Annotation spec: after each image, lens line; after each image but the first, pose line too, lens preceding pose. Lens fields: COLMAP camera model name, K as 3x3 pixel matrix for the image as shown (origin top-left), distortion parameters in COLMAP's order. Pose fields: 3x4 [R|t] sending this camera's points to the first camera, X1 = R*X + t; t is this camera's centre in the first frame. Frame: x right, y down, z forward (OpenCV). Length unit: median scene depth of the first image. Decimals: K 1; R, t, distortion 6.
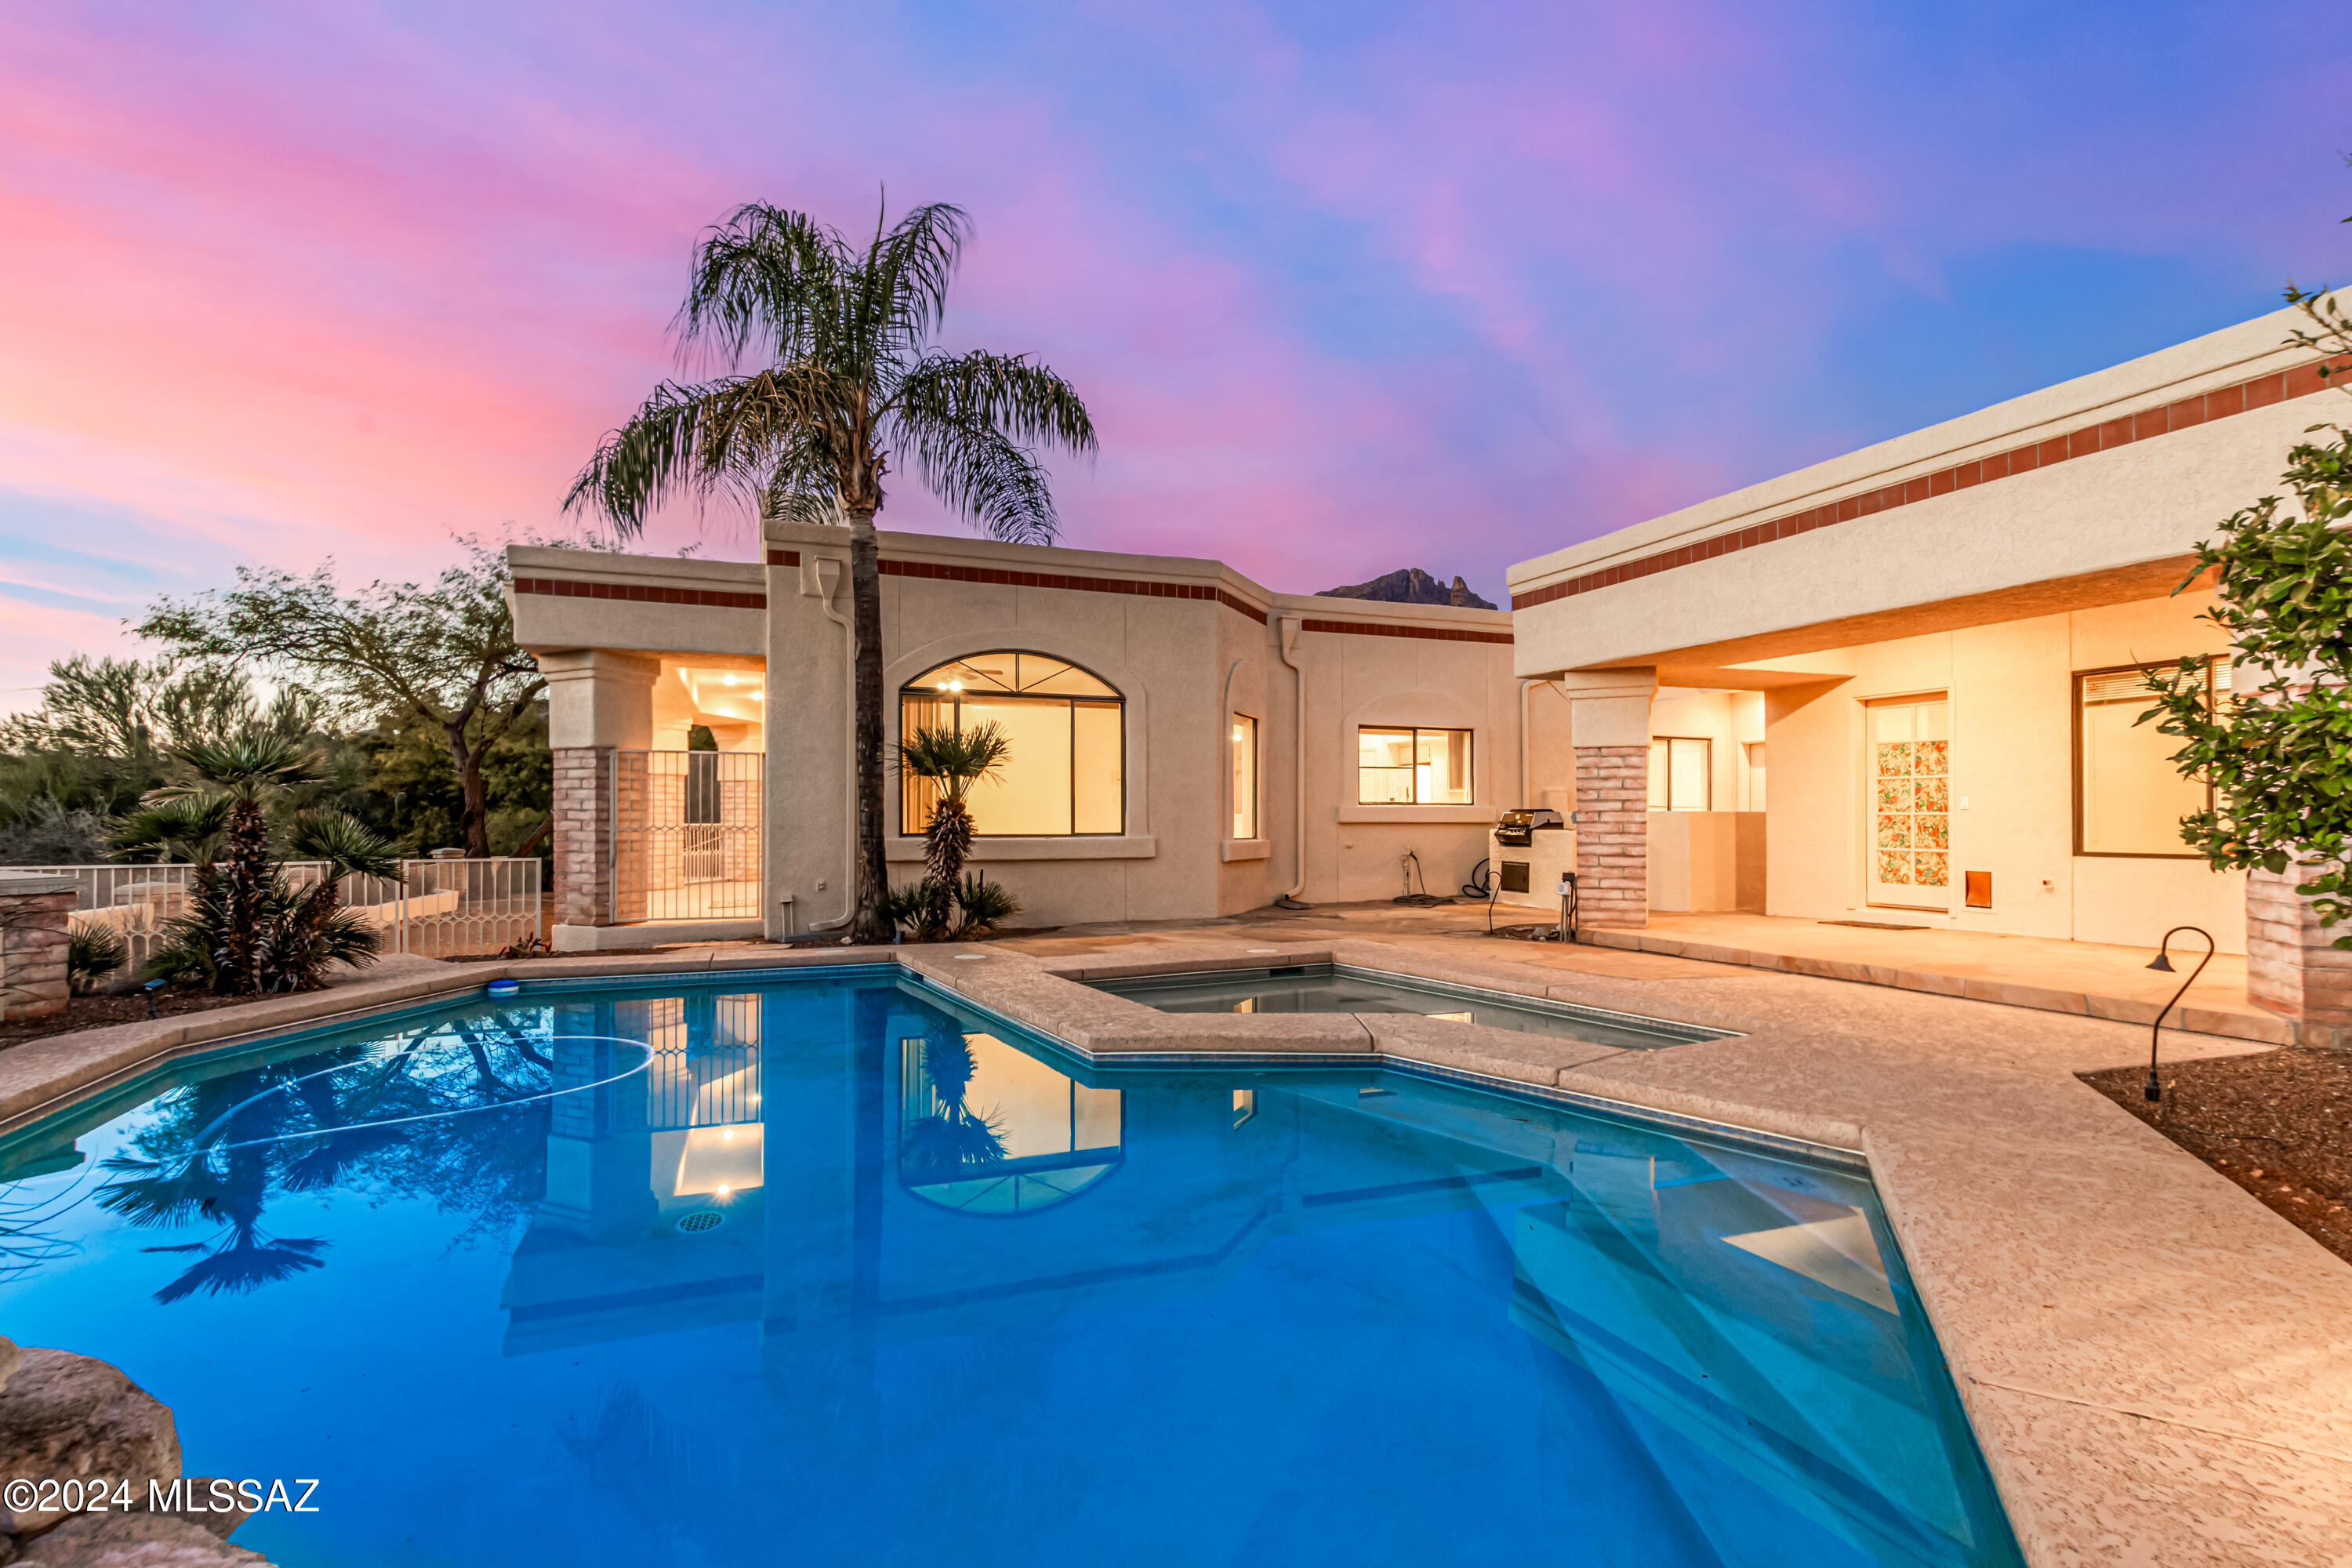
lens RADIAL K [[1074.6, 0, 1172.1], [0, 1074.6, 823.1], [0, 0, 1]] dist [-0.004940, -0.000003]
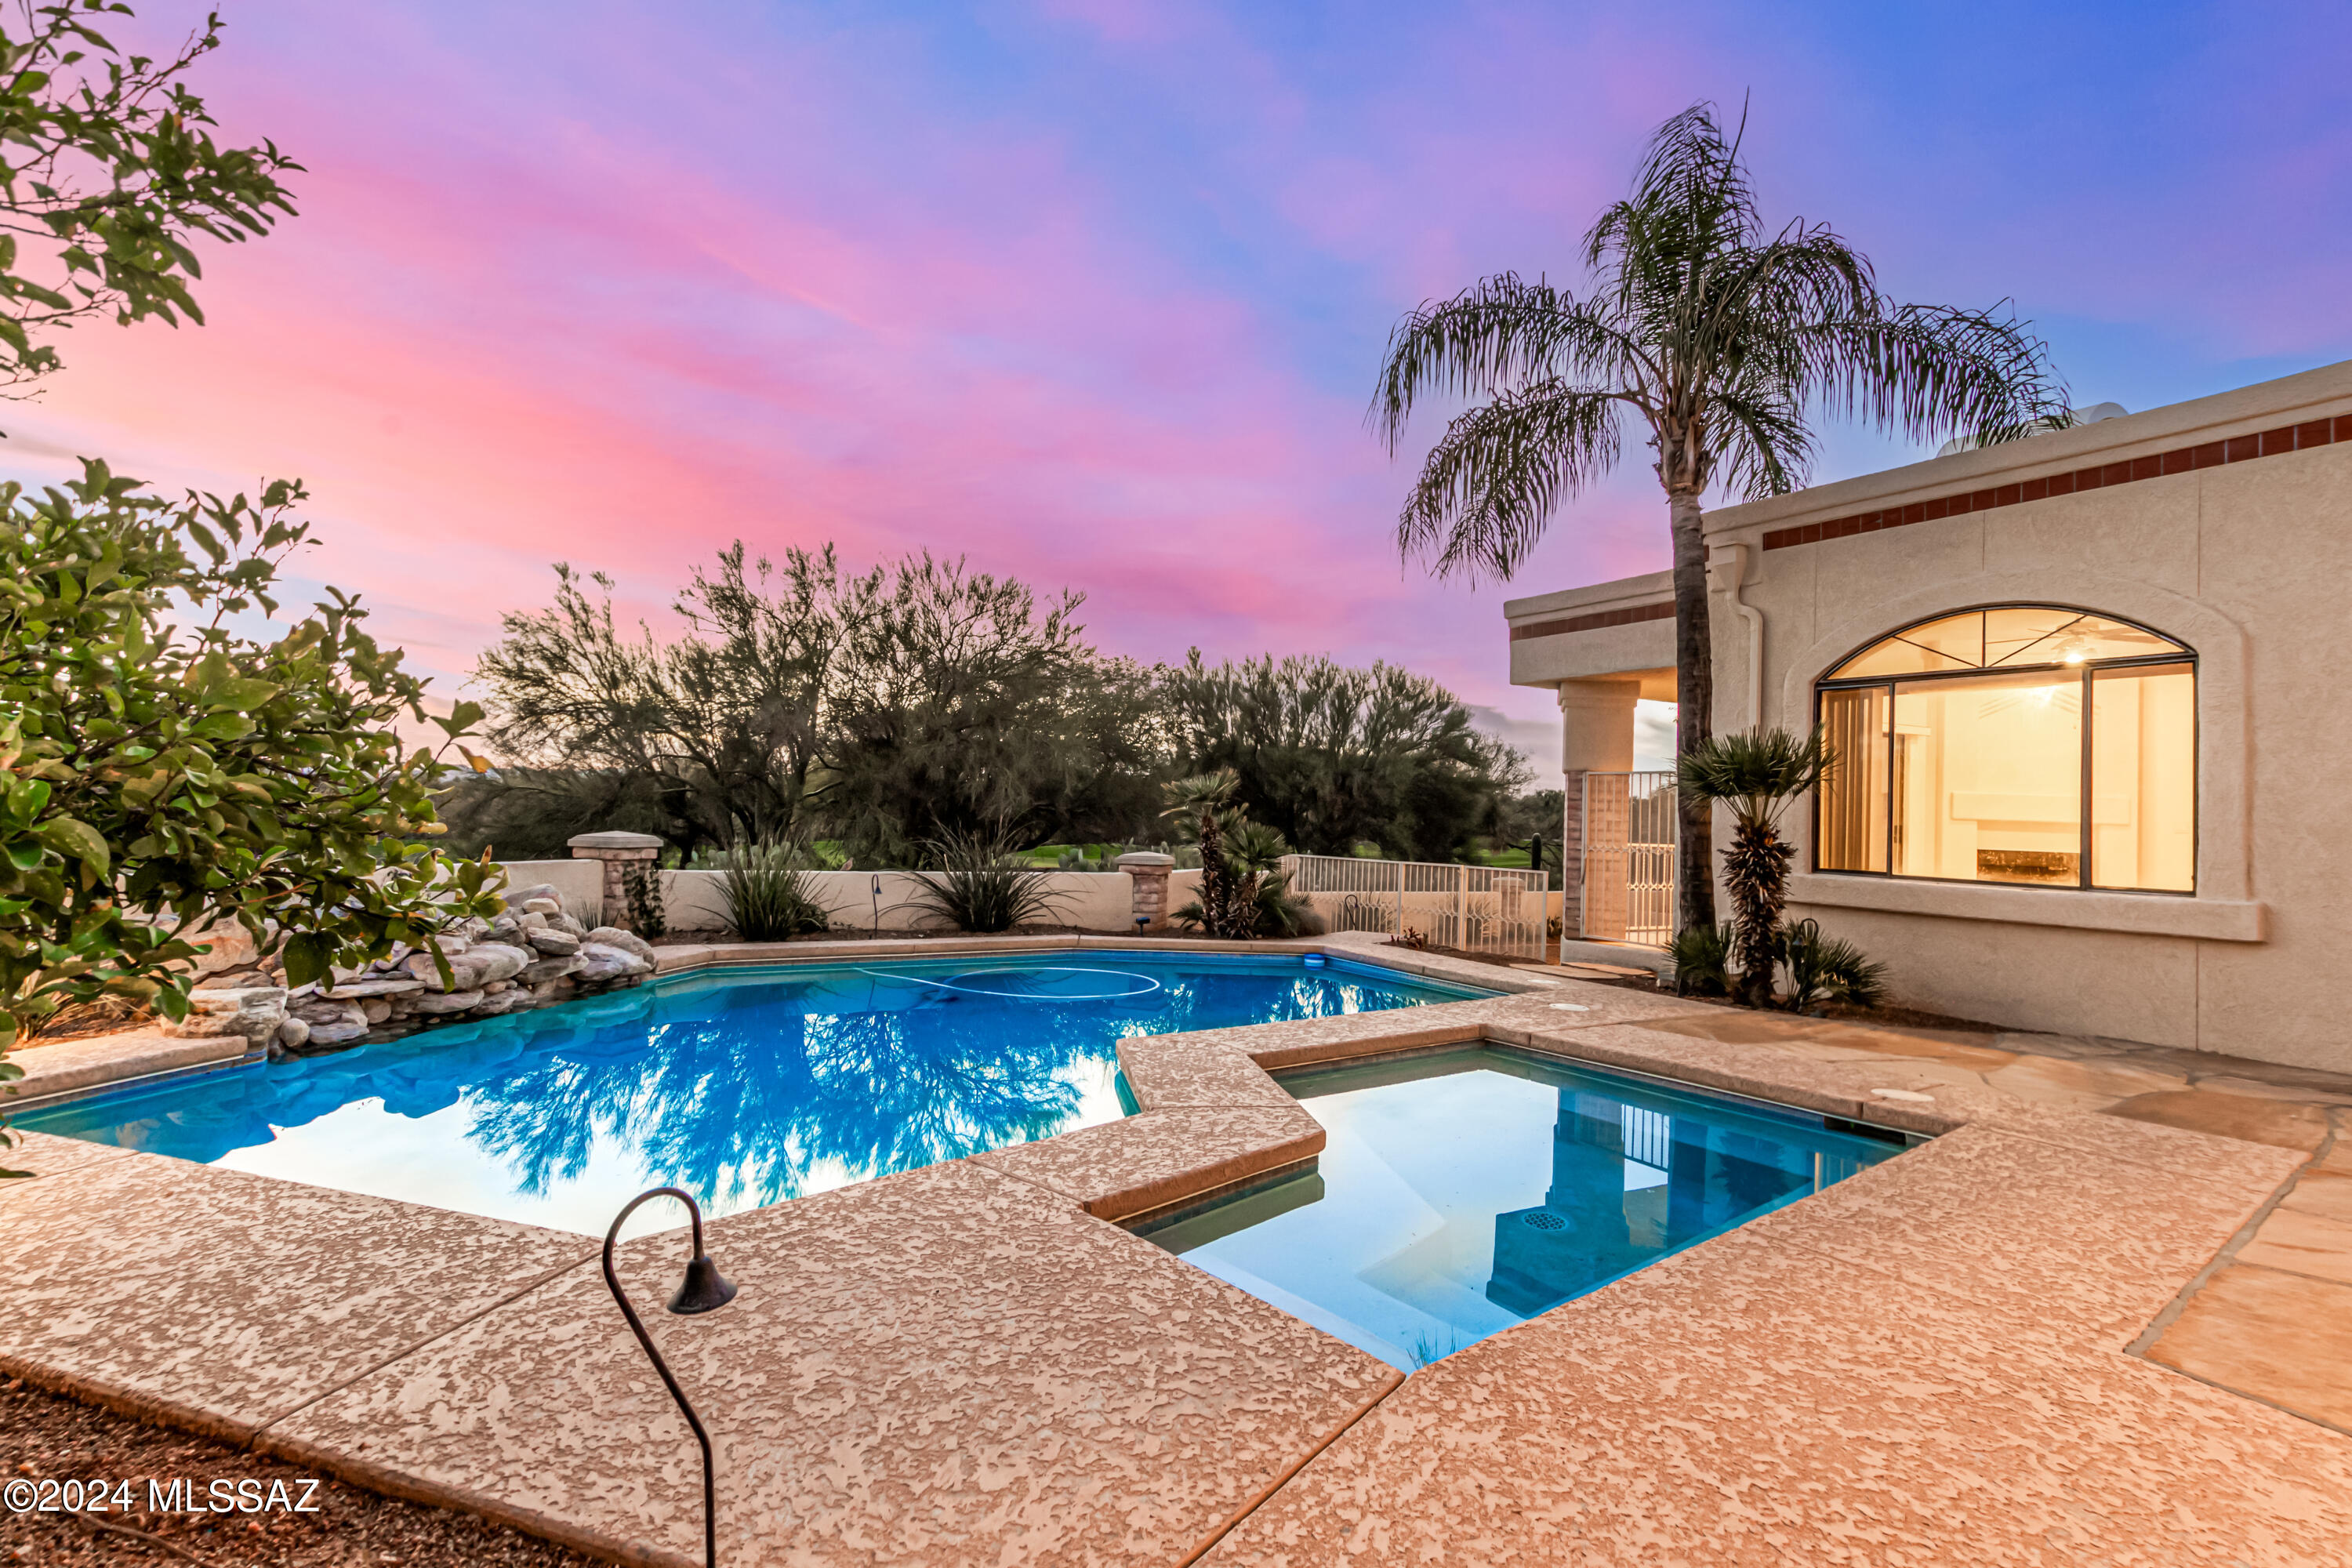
lens RADIAL K [[1139.8, 0, 1171.7], [0, 1139.8, 810.2], [0, 0, 1]] dist [-0.002246, -0.000309]
pose [[0.160942, 0.002137, -0.986962, 0.477660], [-0.034137, 0.999411, -0.003403, -0.013796], [0.986373, 0.034240, 0.160920, 0.391519]]
